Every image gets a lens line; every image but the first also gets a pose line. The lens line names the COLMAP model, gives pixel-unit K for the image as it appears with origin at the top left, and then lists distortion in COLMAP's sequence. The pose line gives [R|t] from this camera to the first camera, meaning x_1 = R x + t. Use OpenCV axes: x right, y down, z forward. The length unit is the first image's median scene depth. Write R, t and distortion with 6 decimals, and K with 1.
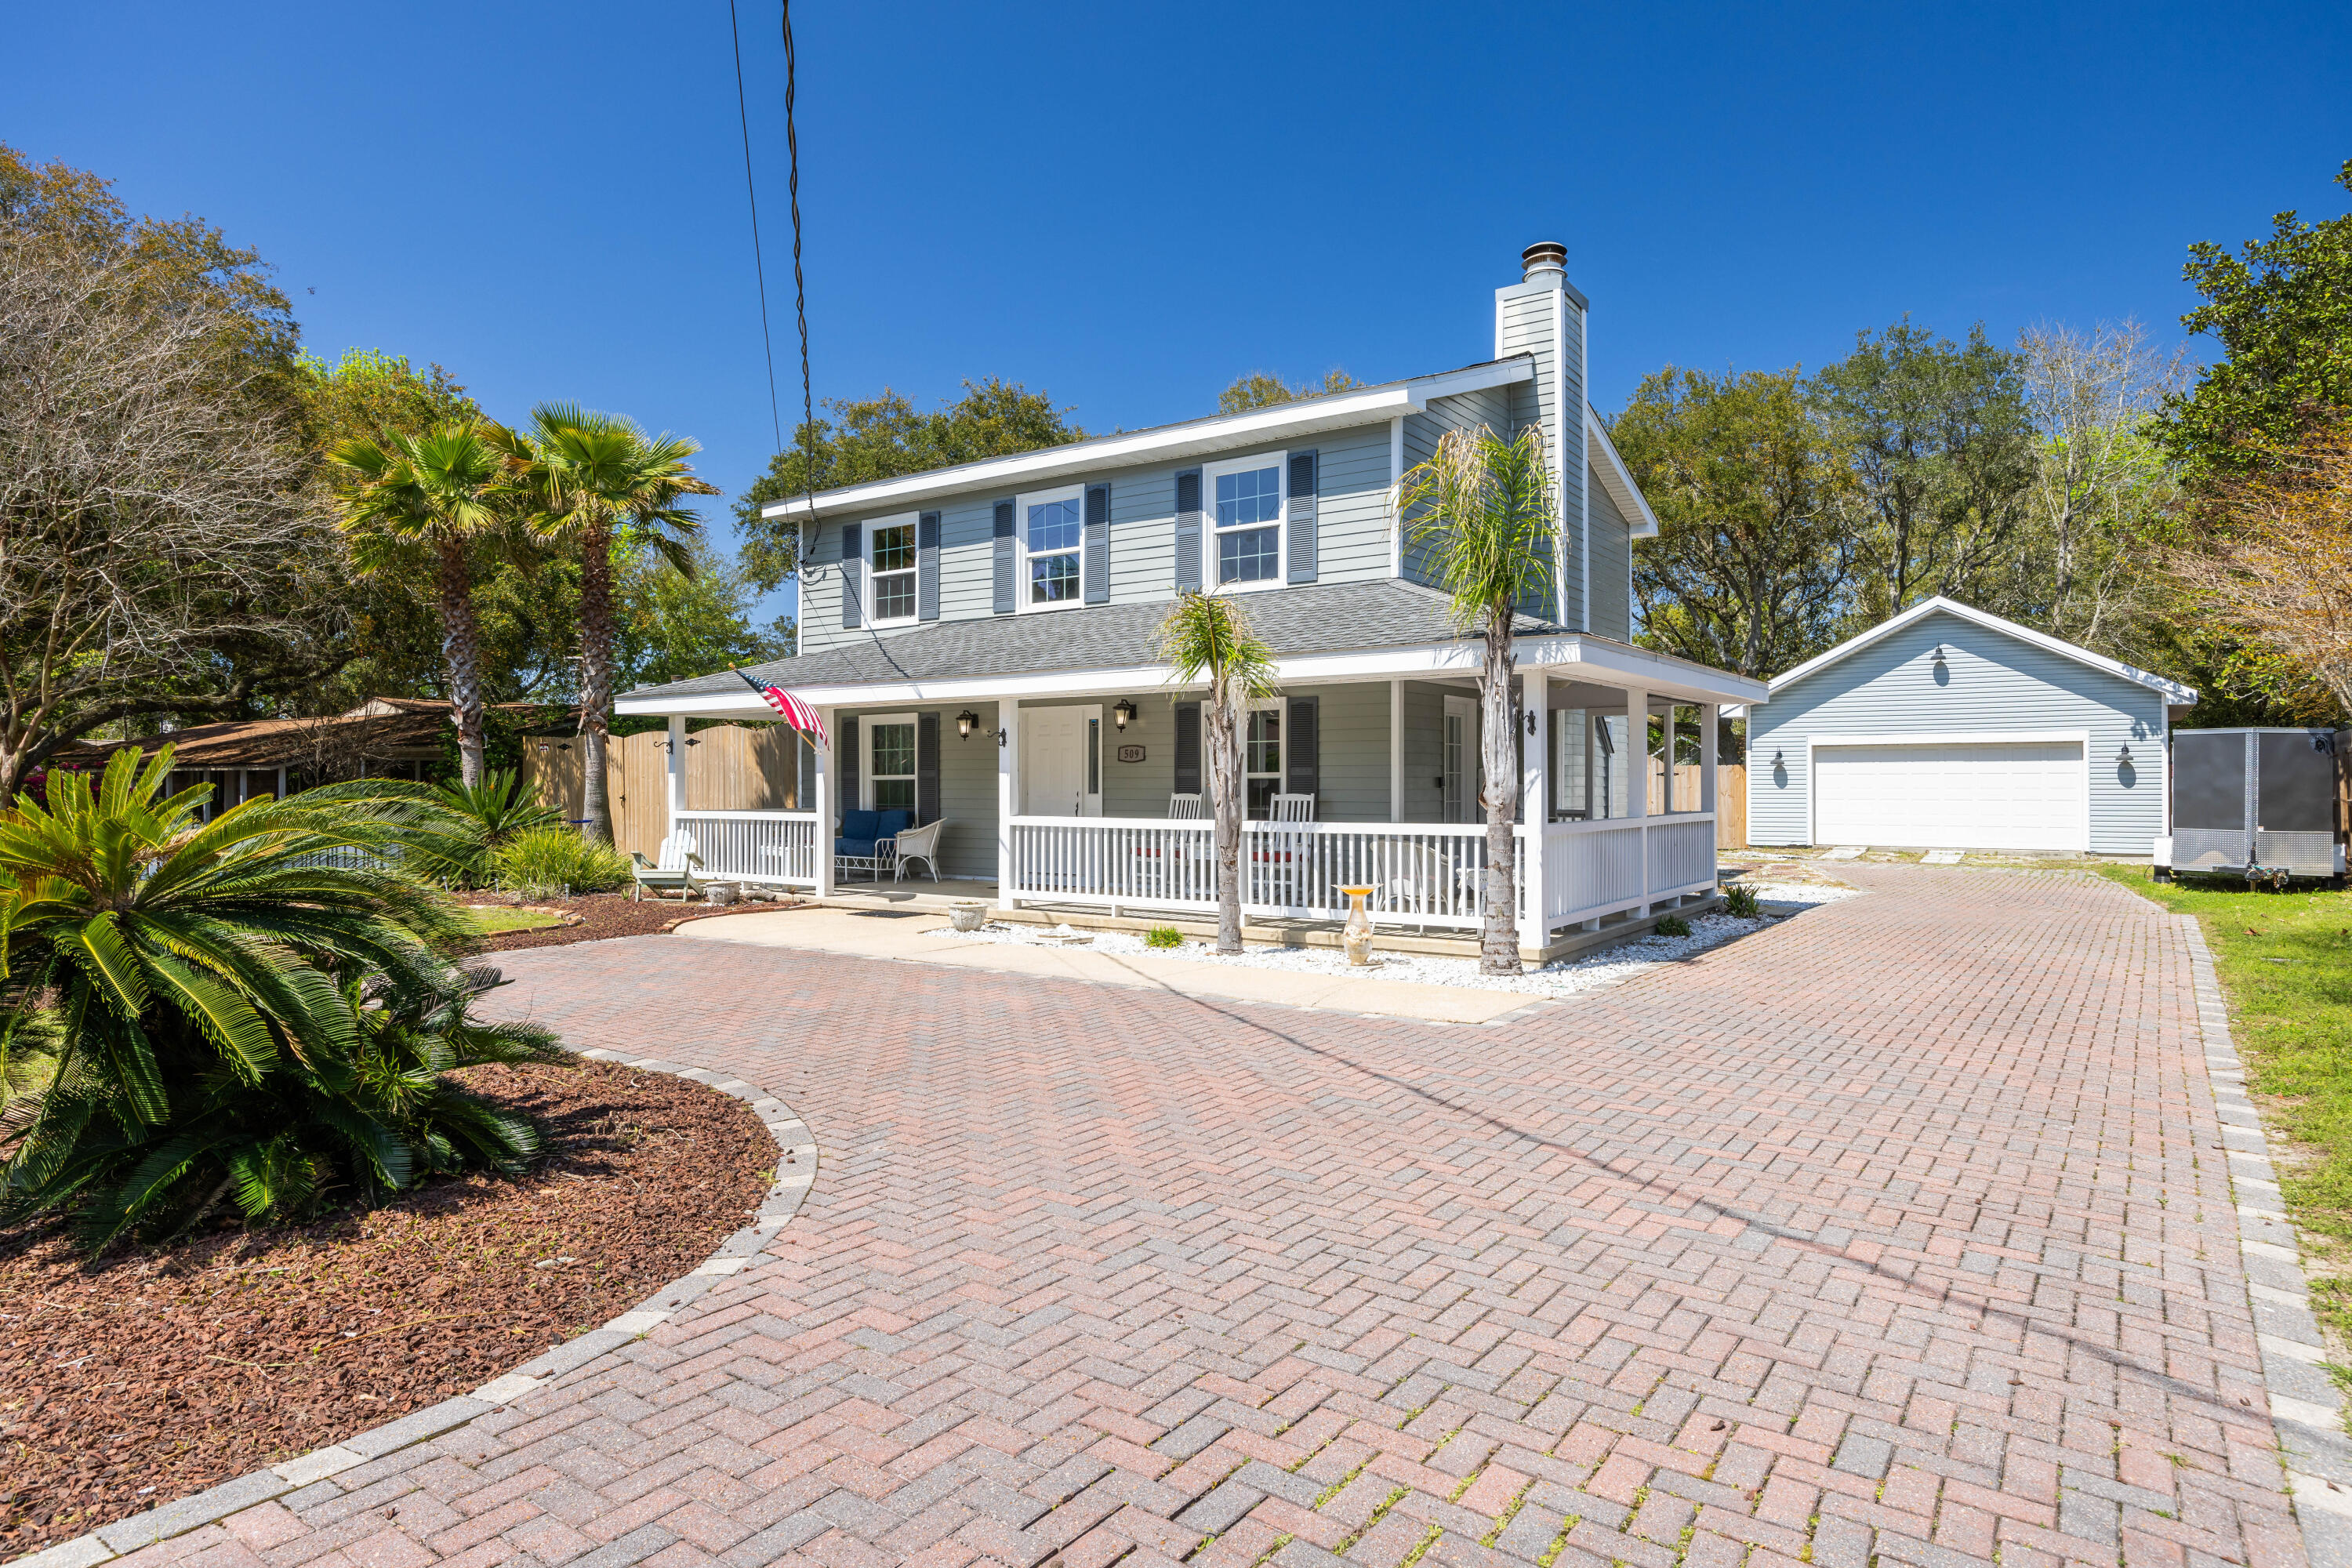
lens RADIAL K [[1344.1, 0, 1190.8], [0, 1344.1, 758.0], [0, 0, 1]] dist [0.007995, 0.000764]
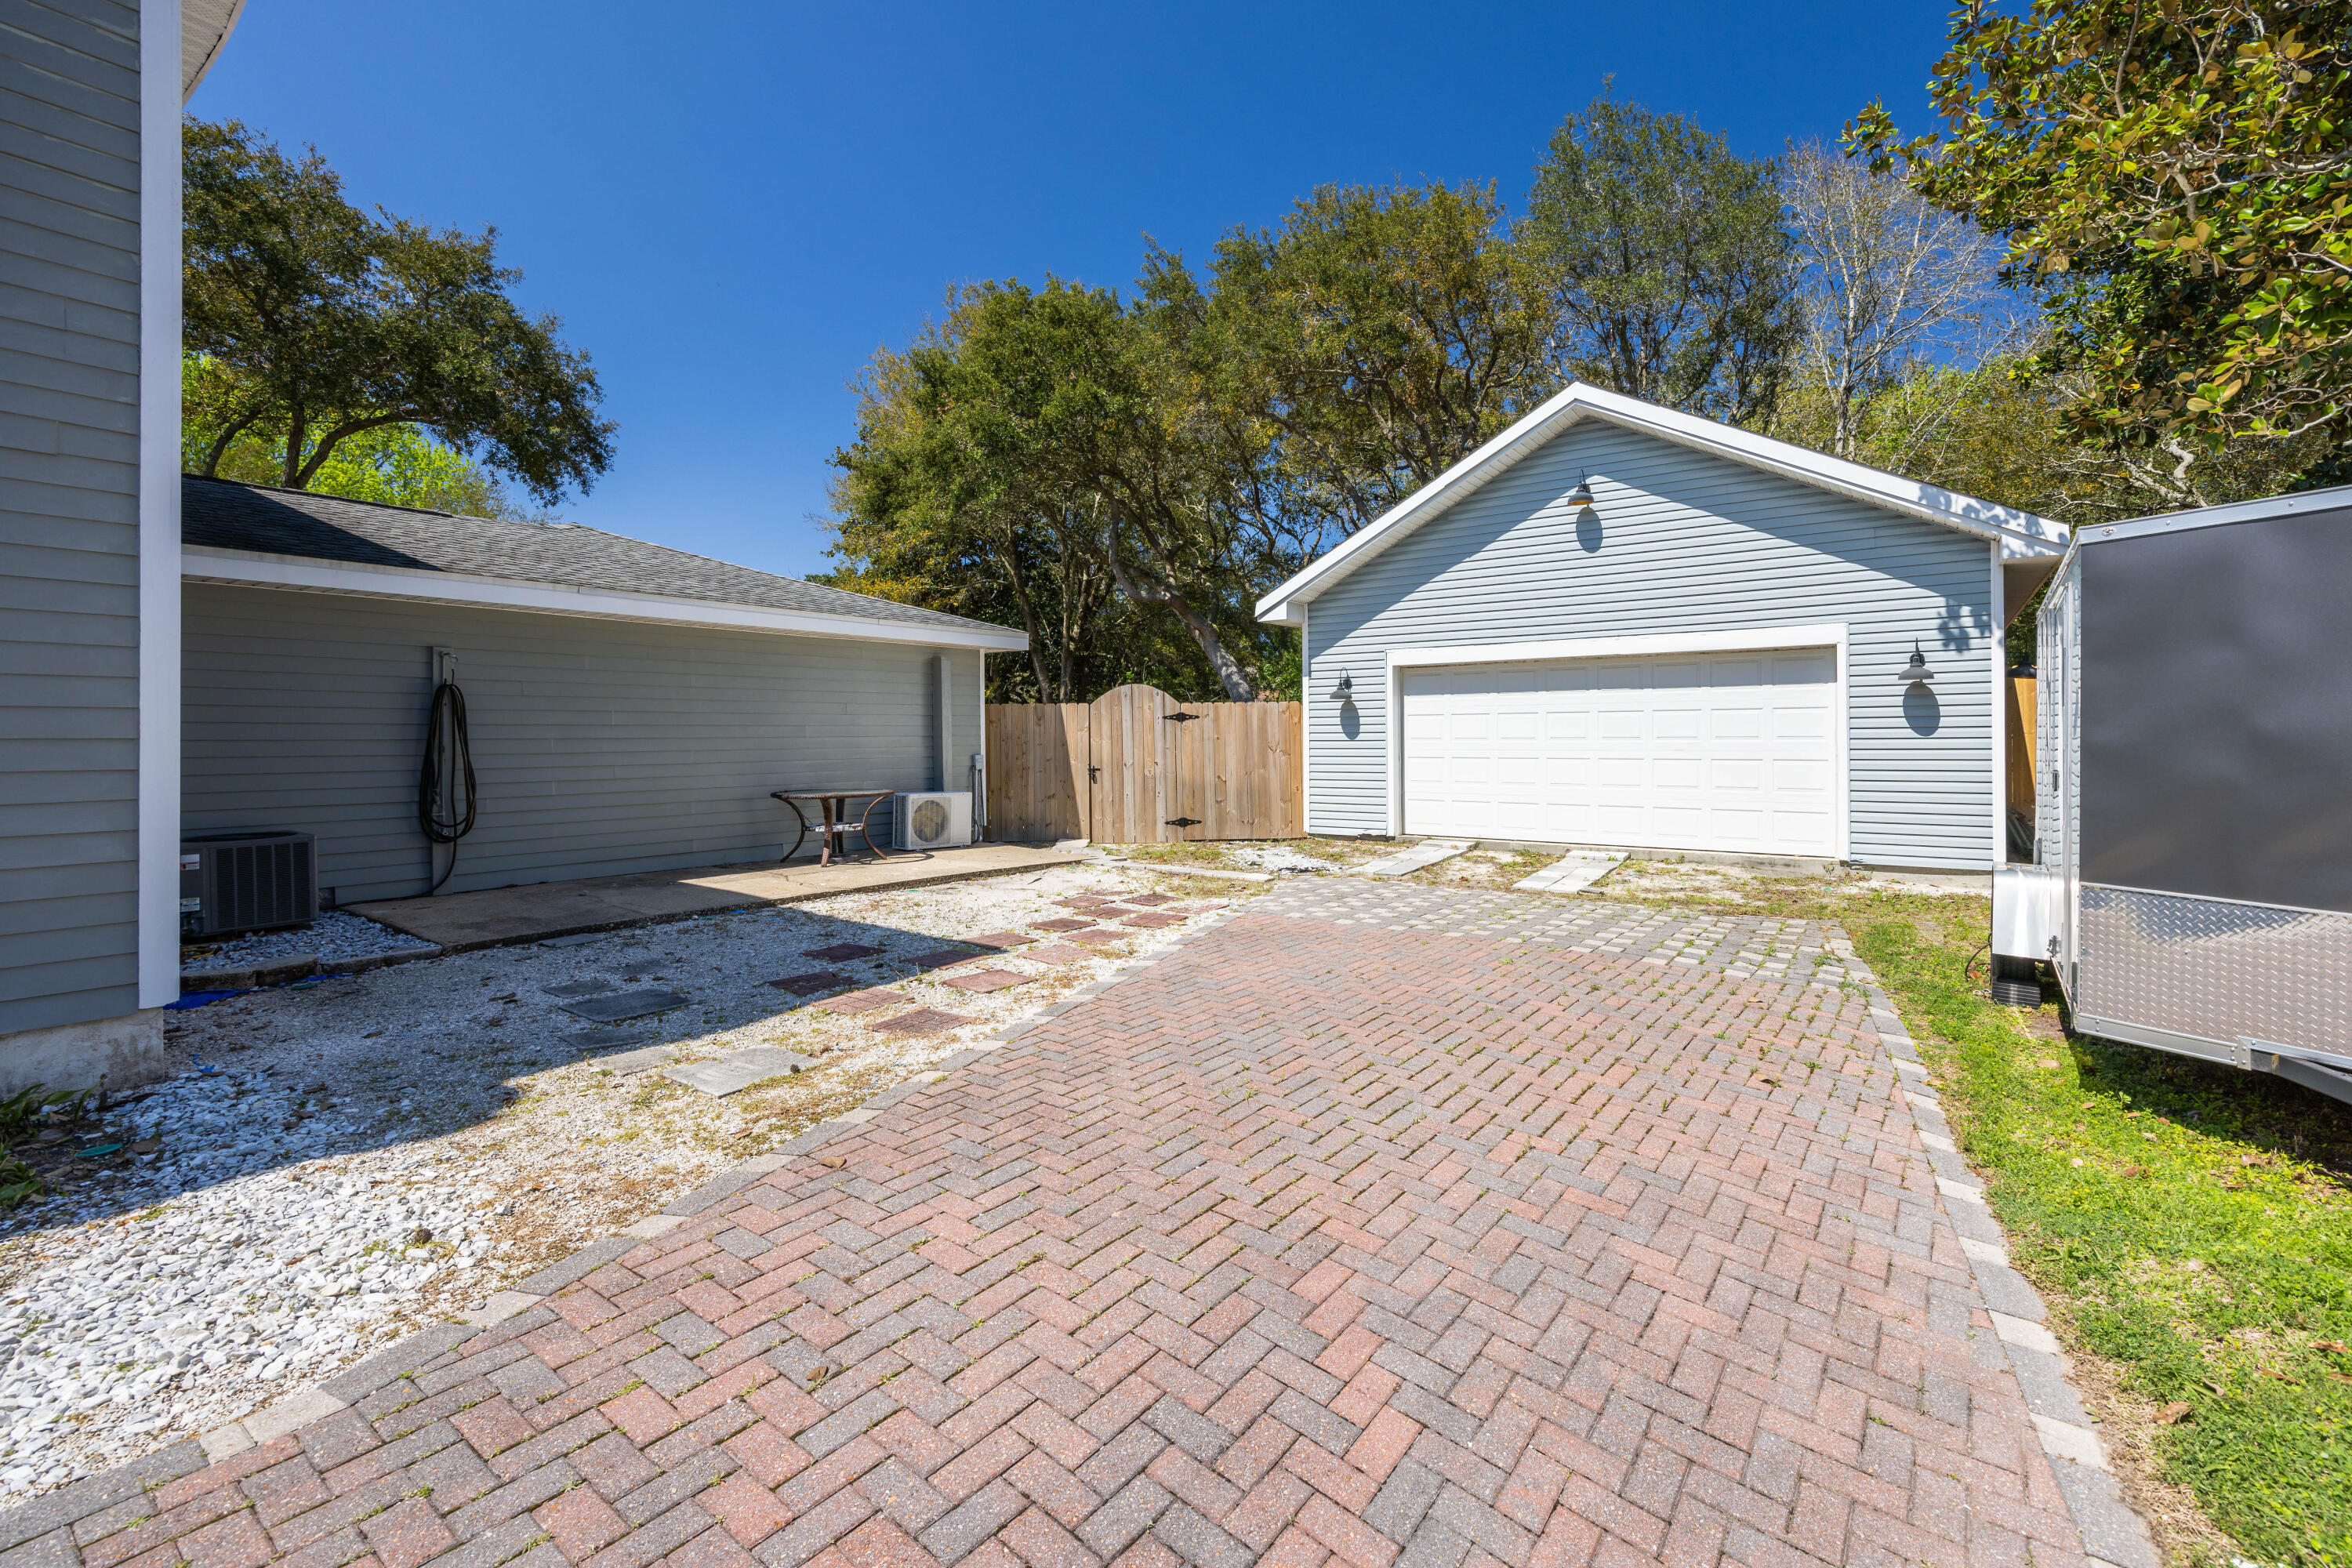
lens RADIAL K [[1001.9, 0, 1215.1], [0, 1001.9, 734.7], [0, 0, 1]] dist [-0.027027, 0.000146]
pose [[0.999905, -0.006831, -0.011954, 1.144820], [0.007079, 0.999758, 0.020839, 0.031902], [0.011808, -0.020921, 0.999711, 1.654181]]
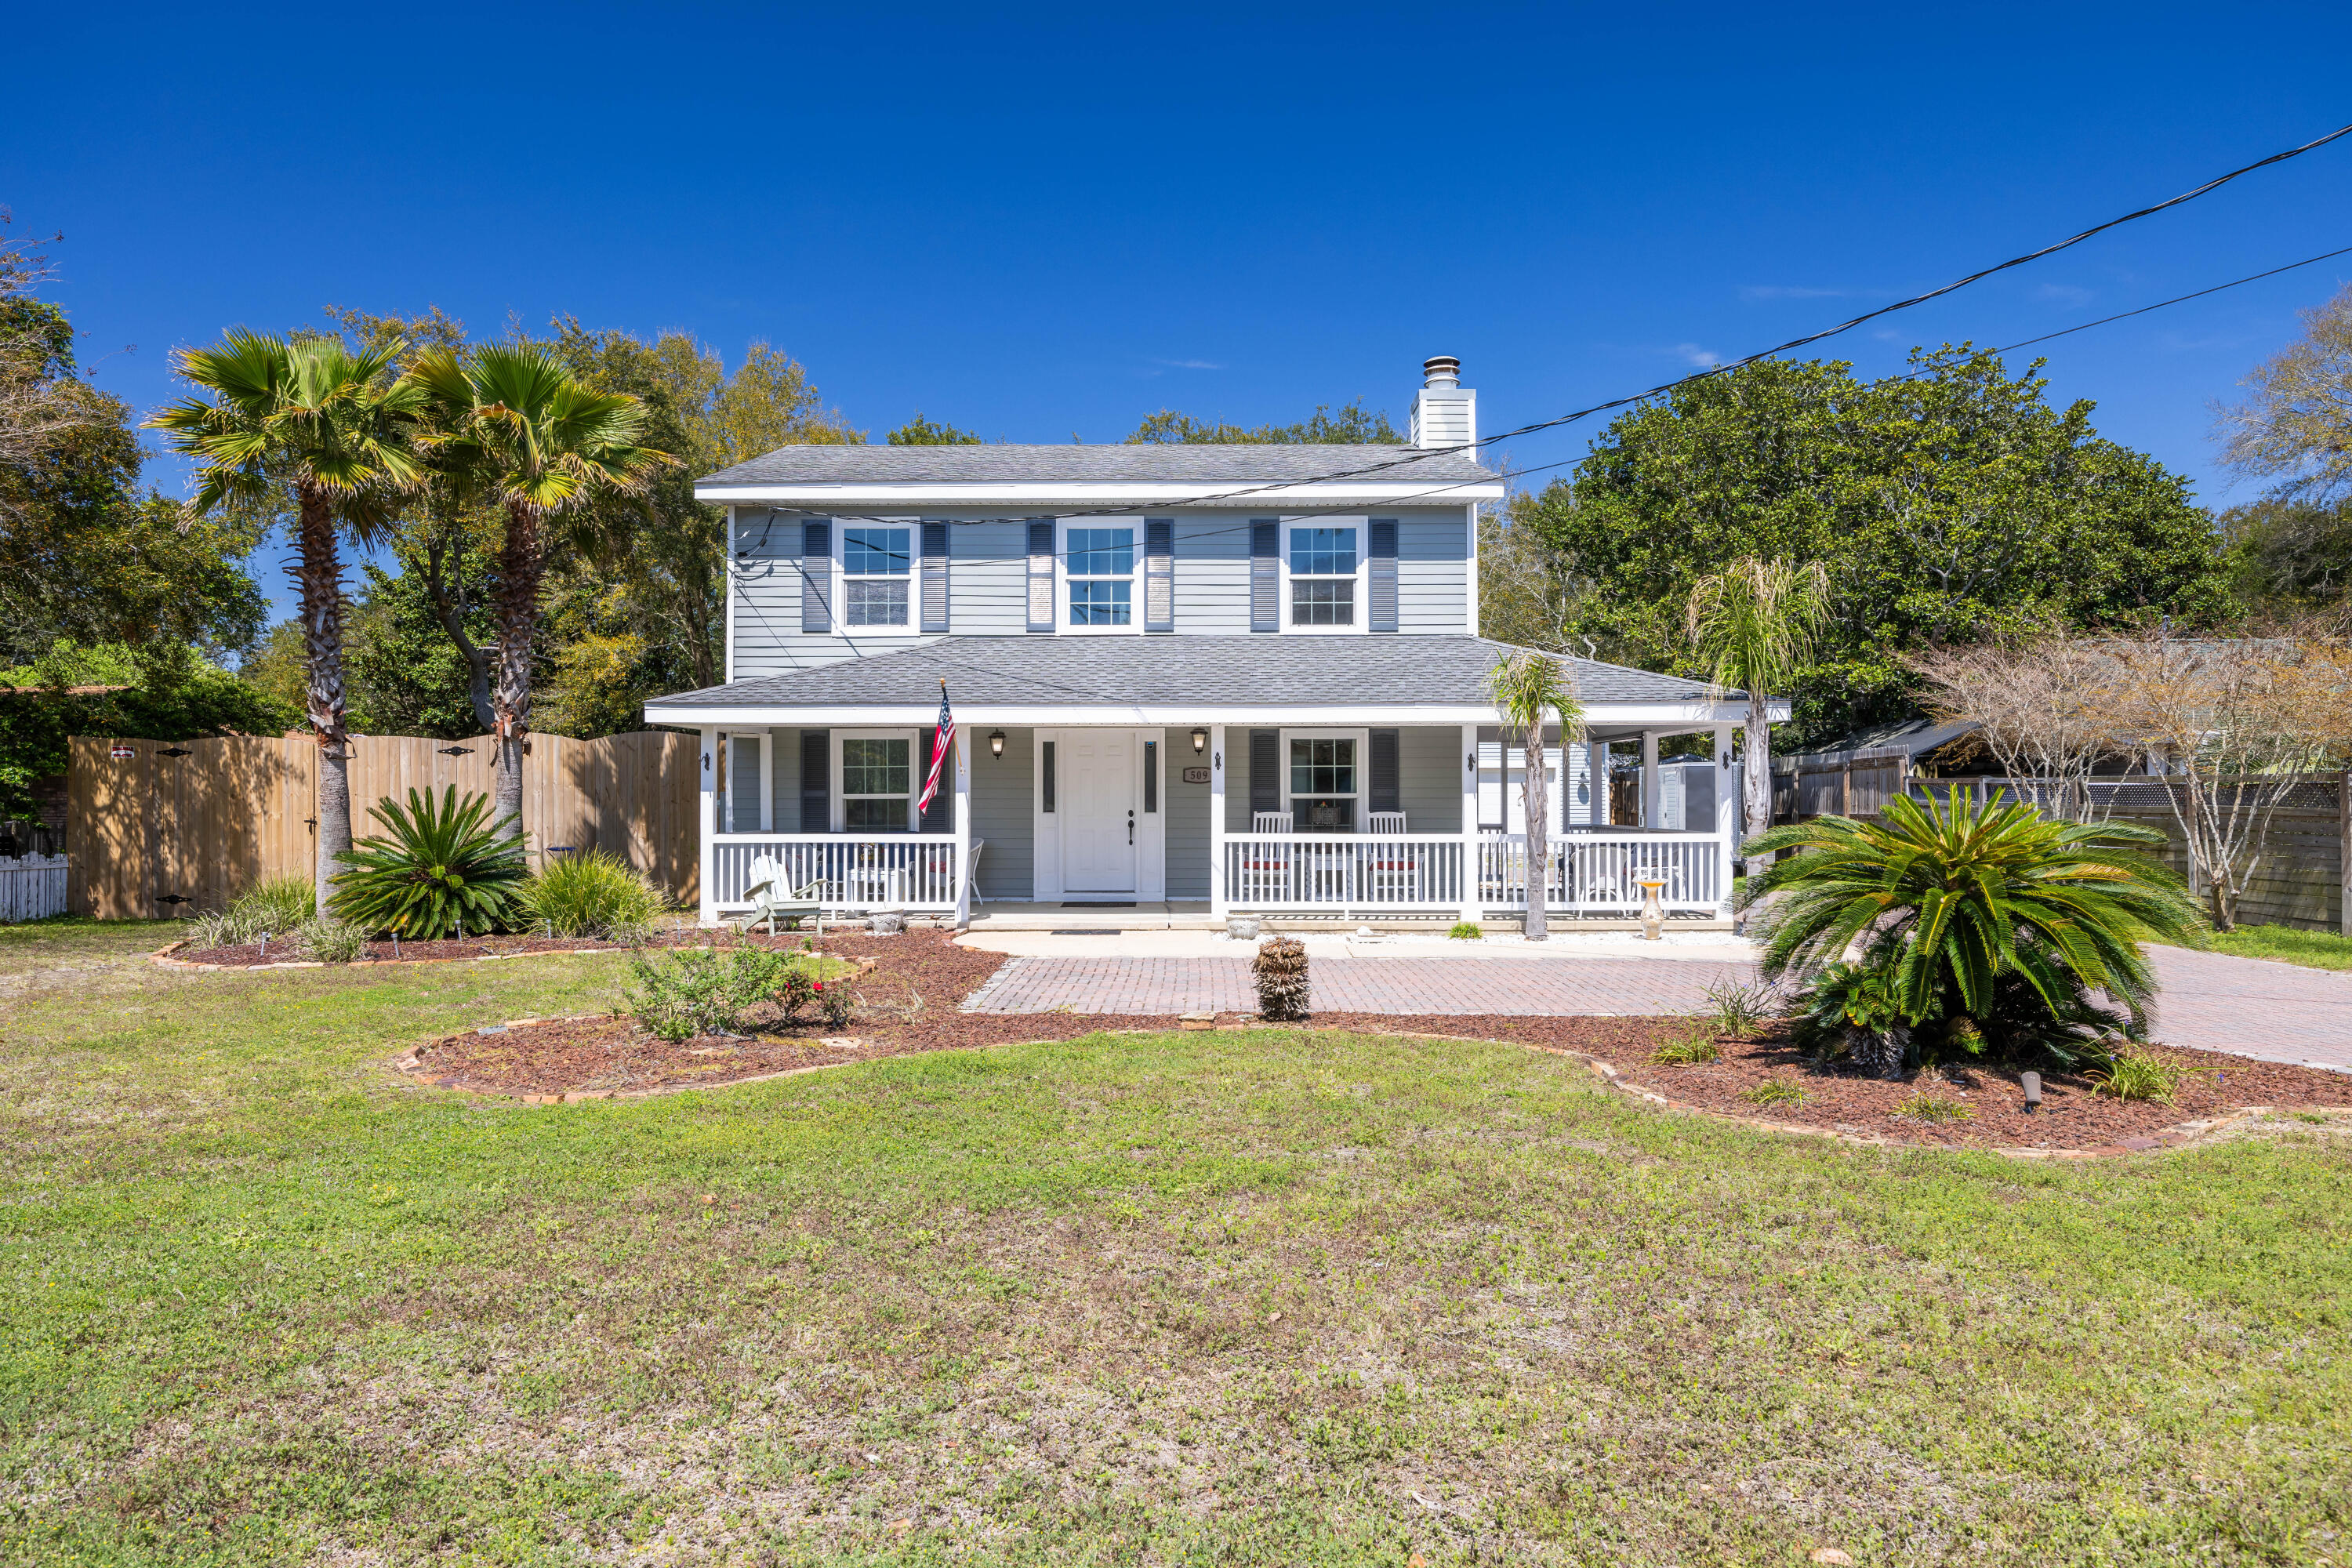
lens RADIAL K [[1001.9, 0, 1176.0], [0, 1001.9, 784.0], [0, 0, 1]] dist [-0.000024, -0.000016]
pose [[0.828535, 0.012701, 0.559793, -0.819497], [-0.012569, 0.999913, -0.004084, 0.012732], [-0.559796, -0.003652, 0.828622, 0.560827]]
